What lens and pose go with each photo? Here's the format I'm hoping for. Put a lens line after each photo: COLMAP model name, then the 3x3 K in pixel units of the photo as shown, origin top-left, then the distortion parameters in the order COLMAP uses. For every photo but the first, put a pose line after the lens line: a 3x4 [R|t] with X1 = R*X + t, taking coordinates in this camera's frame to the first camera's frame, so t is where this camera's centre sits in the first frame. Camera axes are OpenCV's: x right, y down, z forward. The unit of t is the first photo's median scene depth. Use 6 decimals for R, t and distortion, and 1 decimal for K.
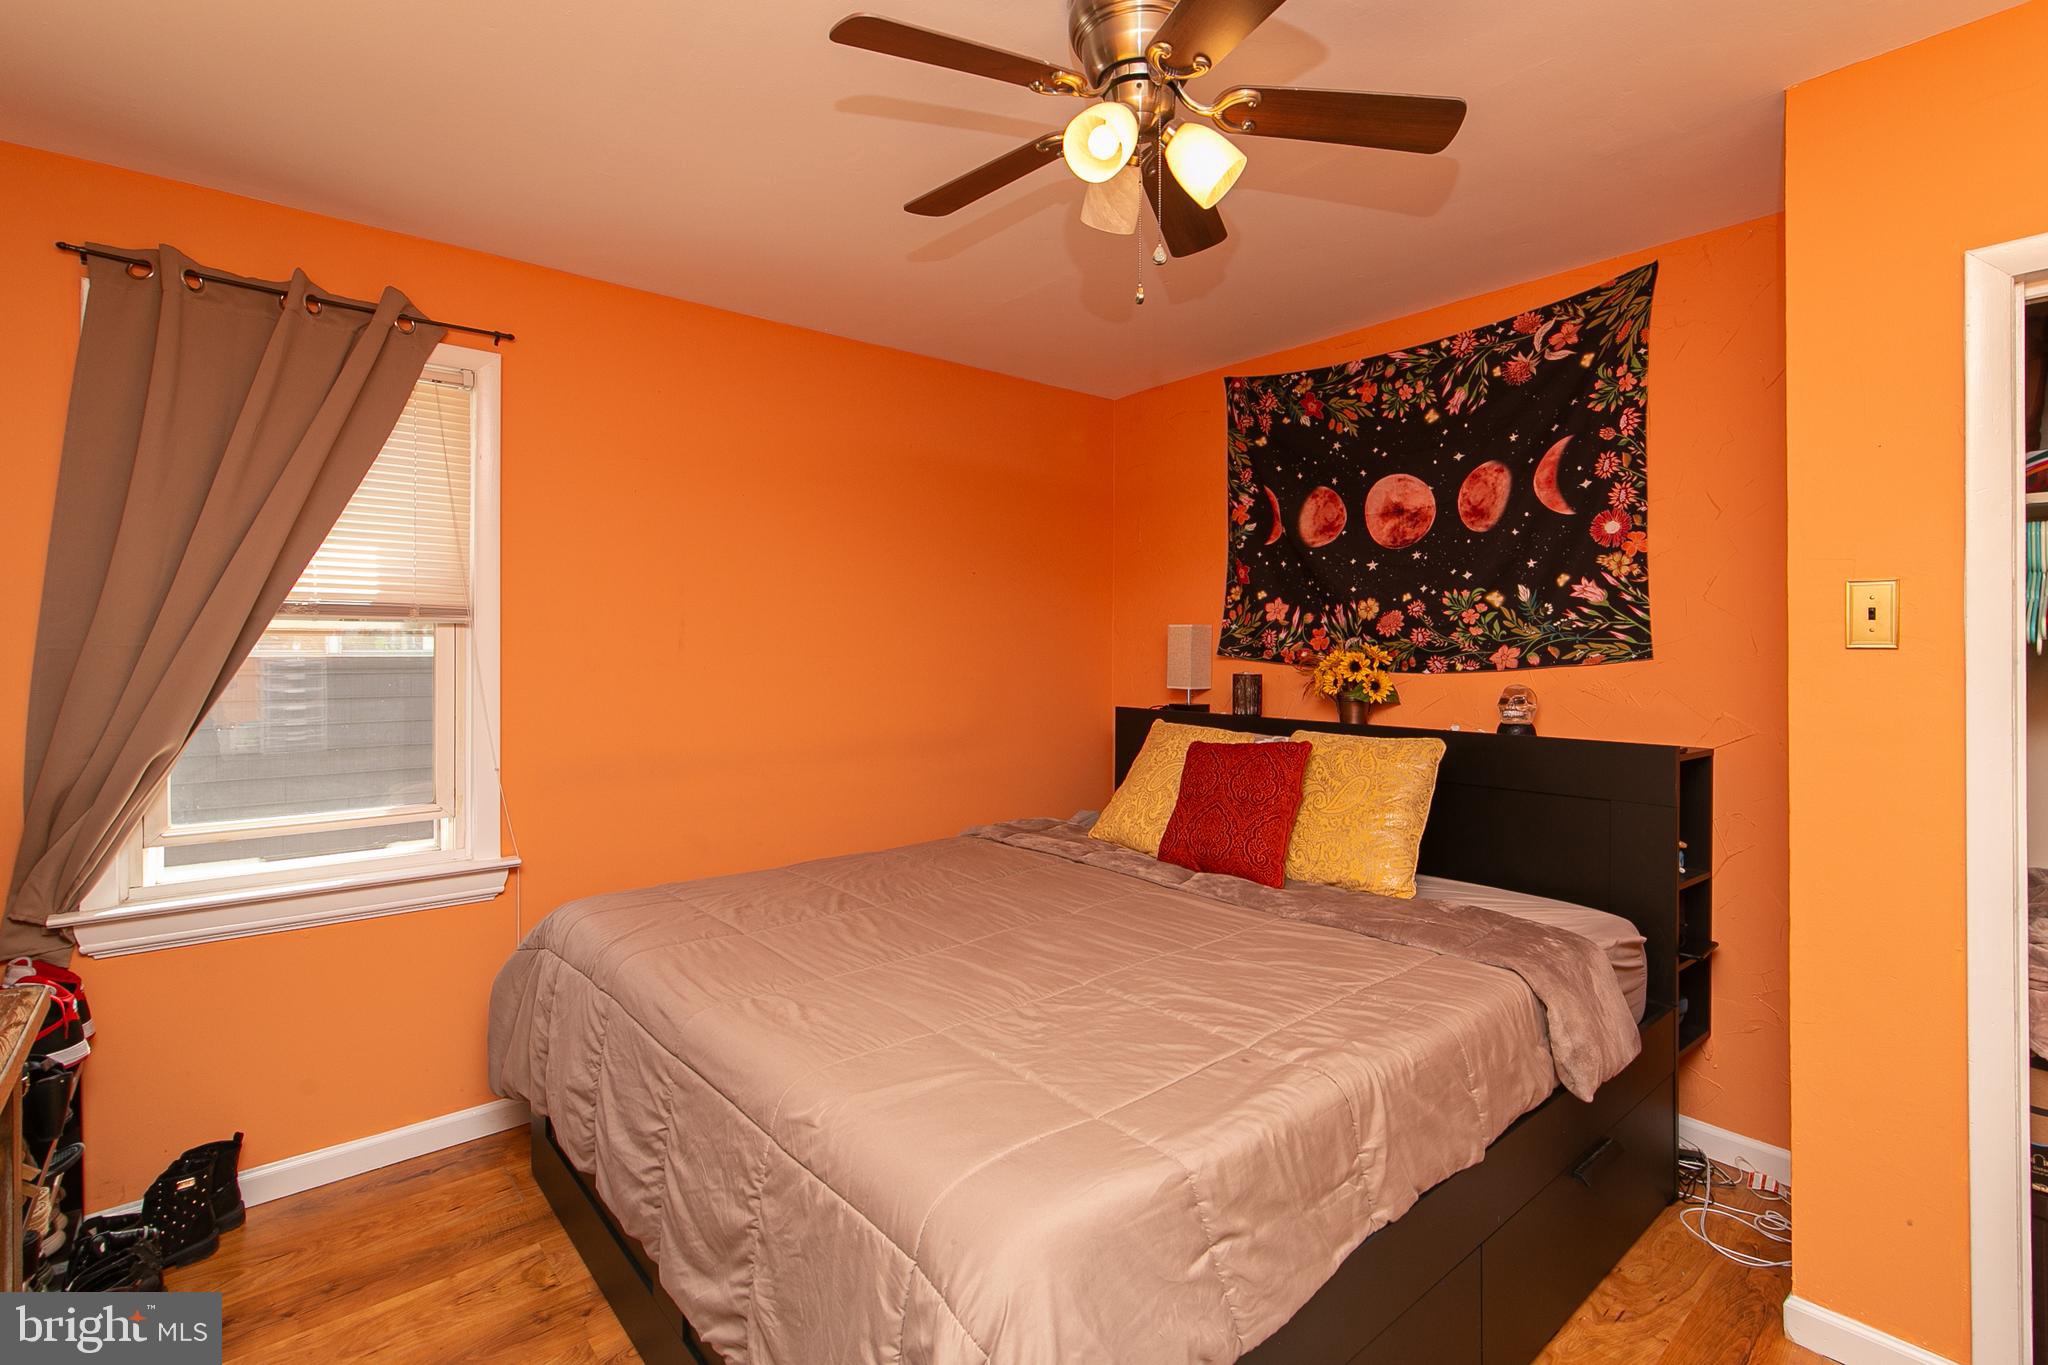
lens RADIAL K [[937.1, 0, 1027.2], [0, 937.1, 654.7], [0, 0, 1]] dist [0.001272, 0.000468]
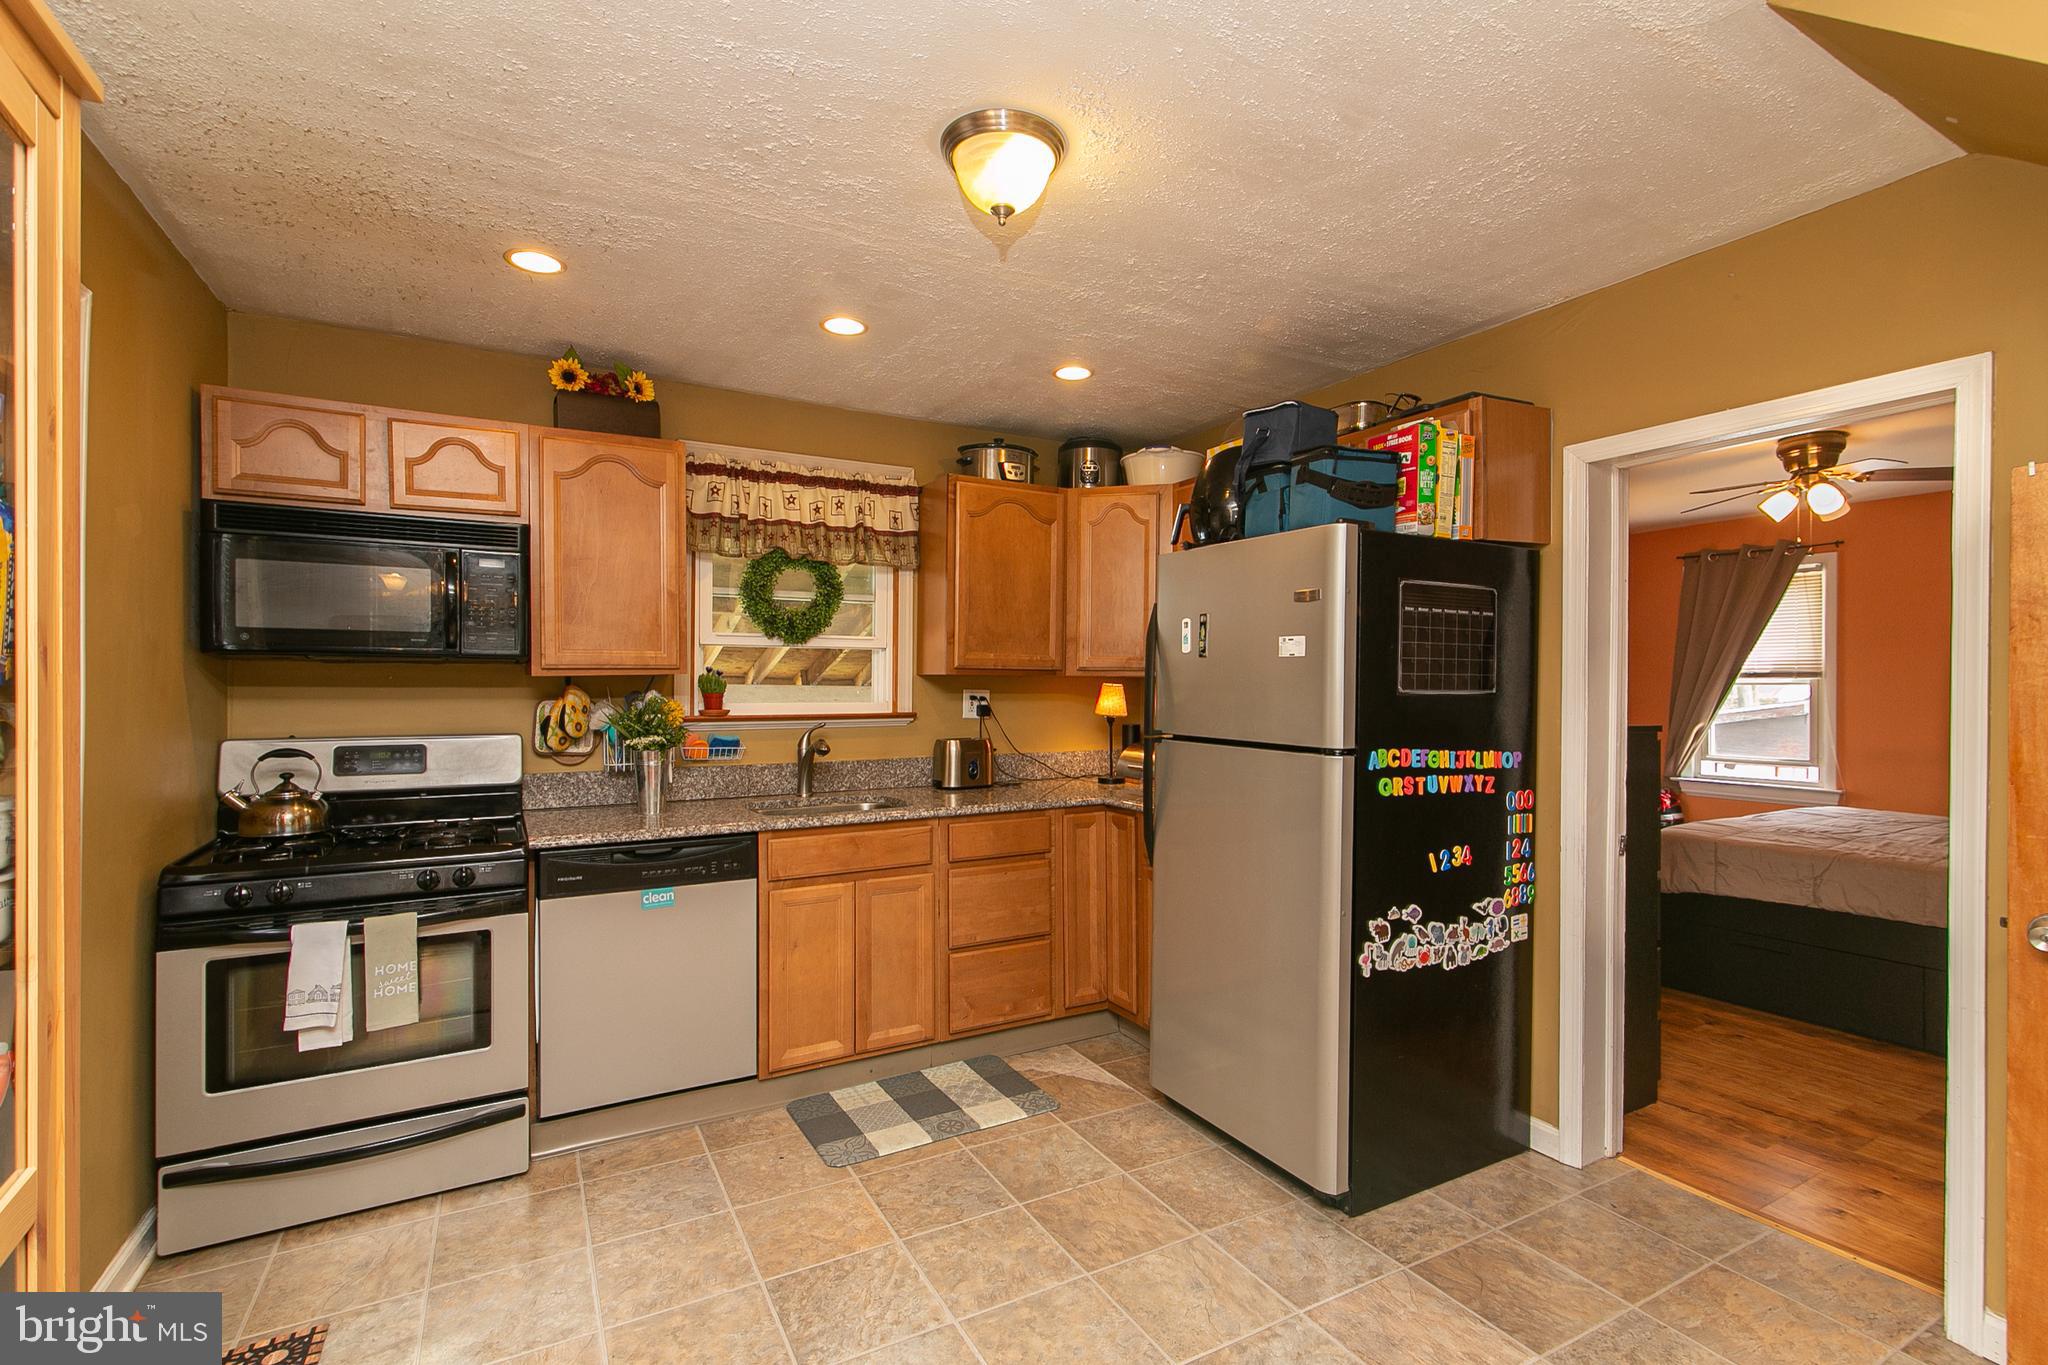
lens RADIAL K [[937.9, 0, 1029.8], [0, 937.9, 693.6], [0, 0, 1]] dist [0.000274, 0.000952]
pose [[-0.182583, 0.001111, -0.983190, 1.650458], [-0.008703, 0.999958, 0.002747, 0.011779], [0.983152, 0.009058, -0.182566, -0.364221]]
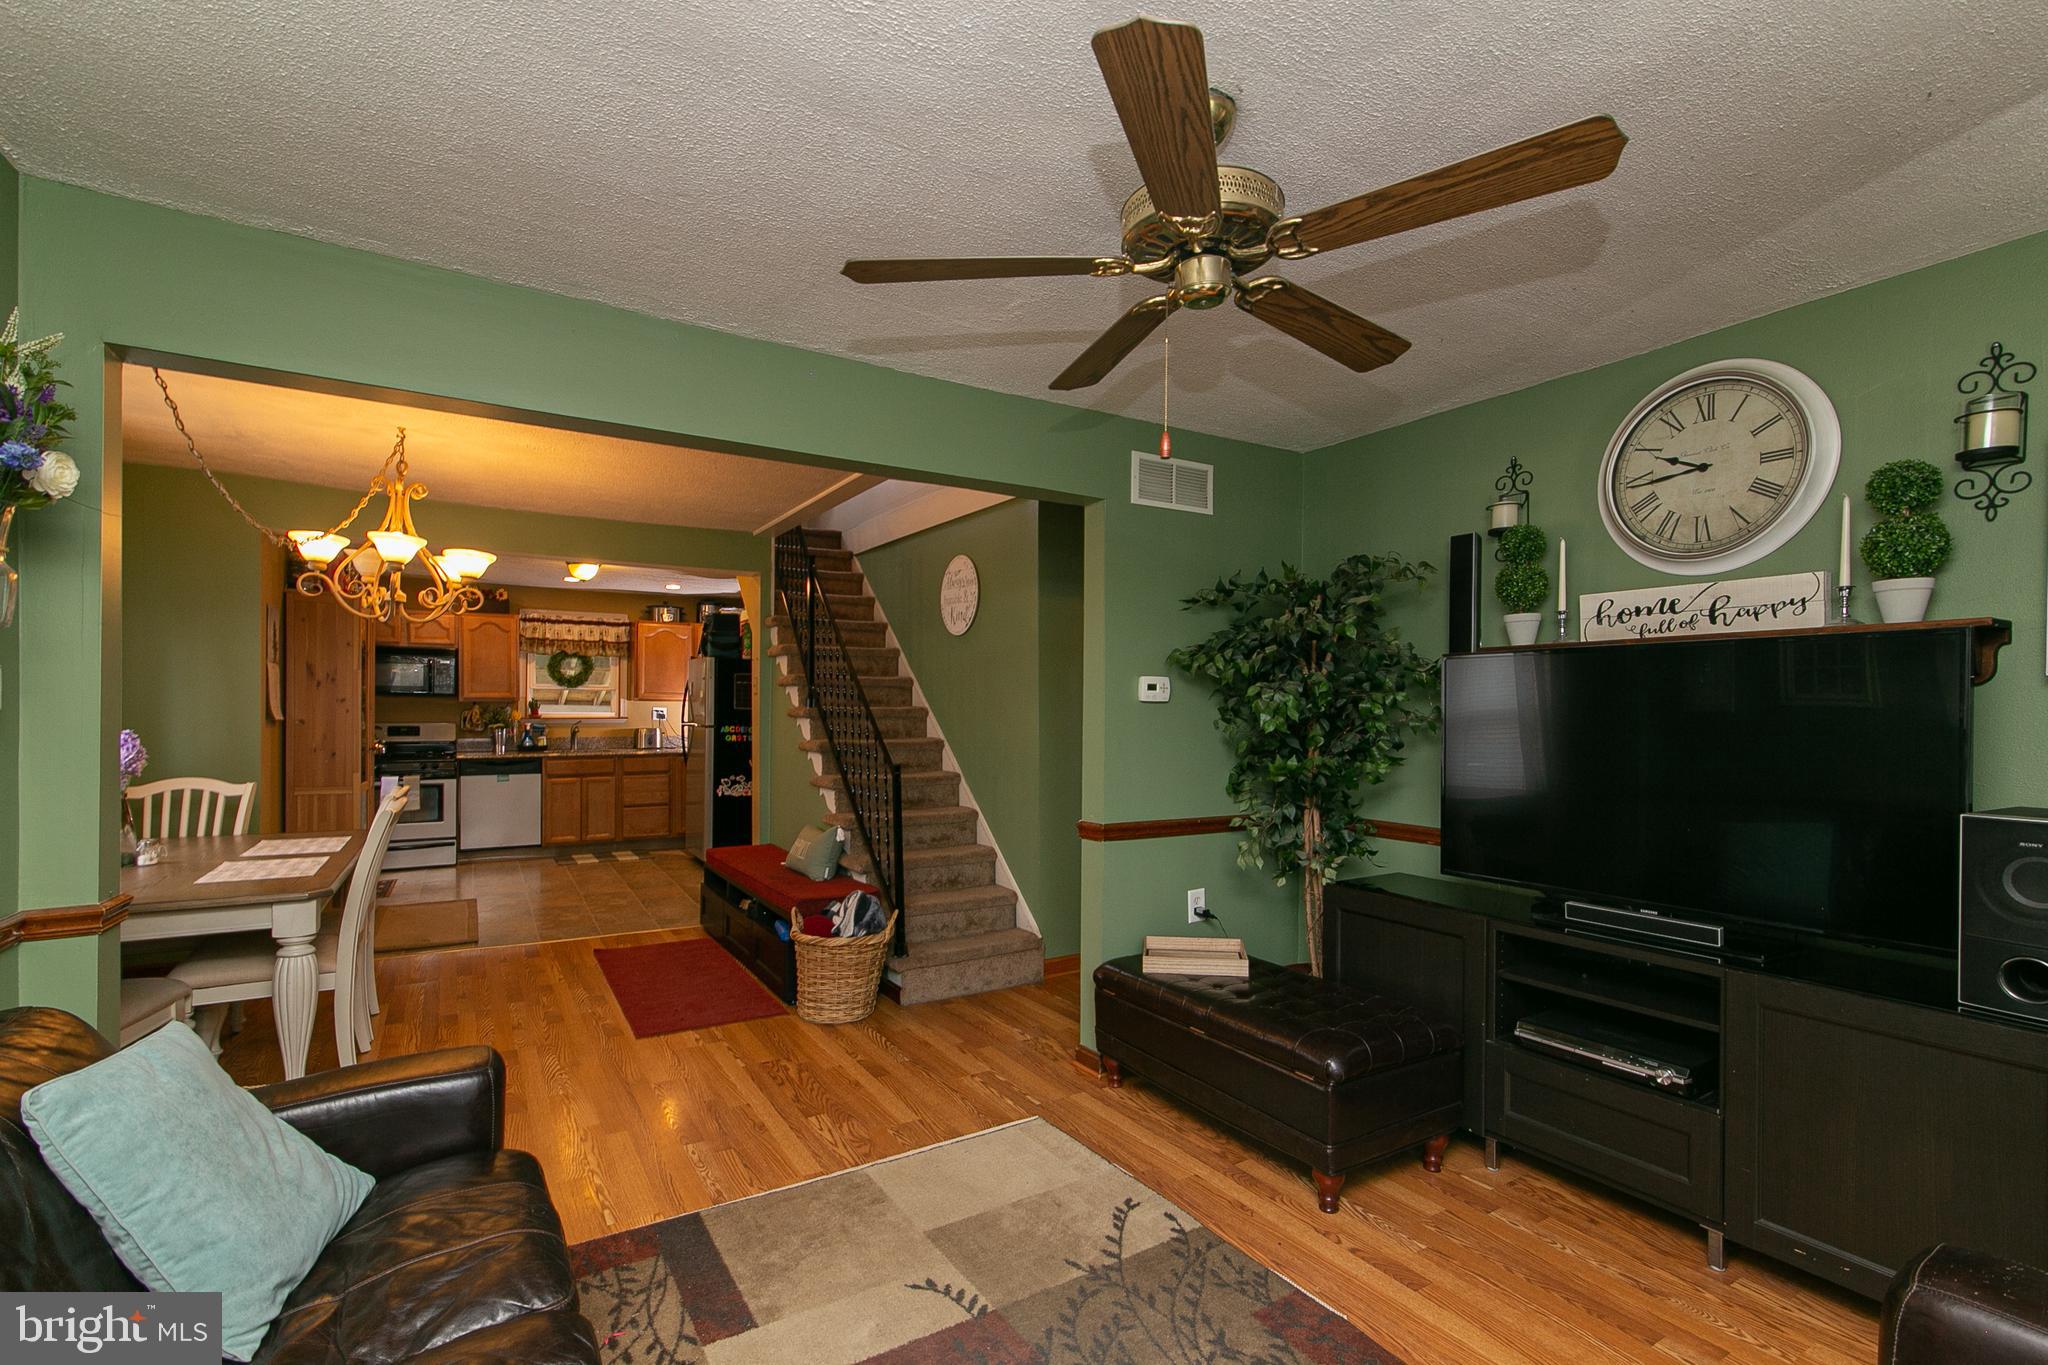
lens RADIAL K [[932.9, 0, 1037.8], [0, 932.9, 714.0], [0, 0, 1]] dist [-0.002405, 0.000011]
pose [[-0.140166, -0.002432, -0.990125, 3.206427], [-0.013487, 0.999909, -0.000547, 0.015441], [0.990036, 0.013277, -0.140186, 0.971040]]
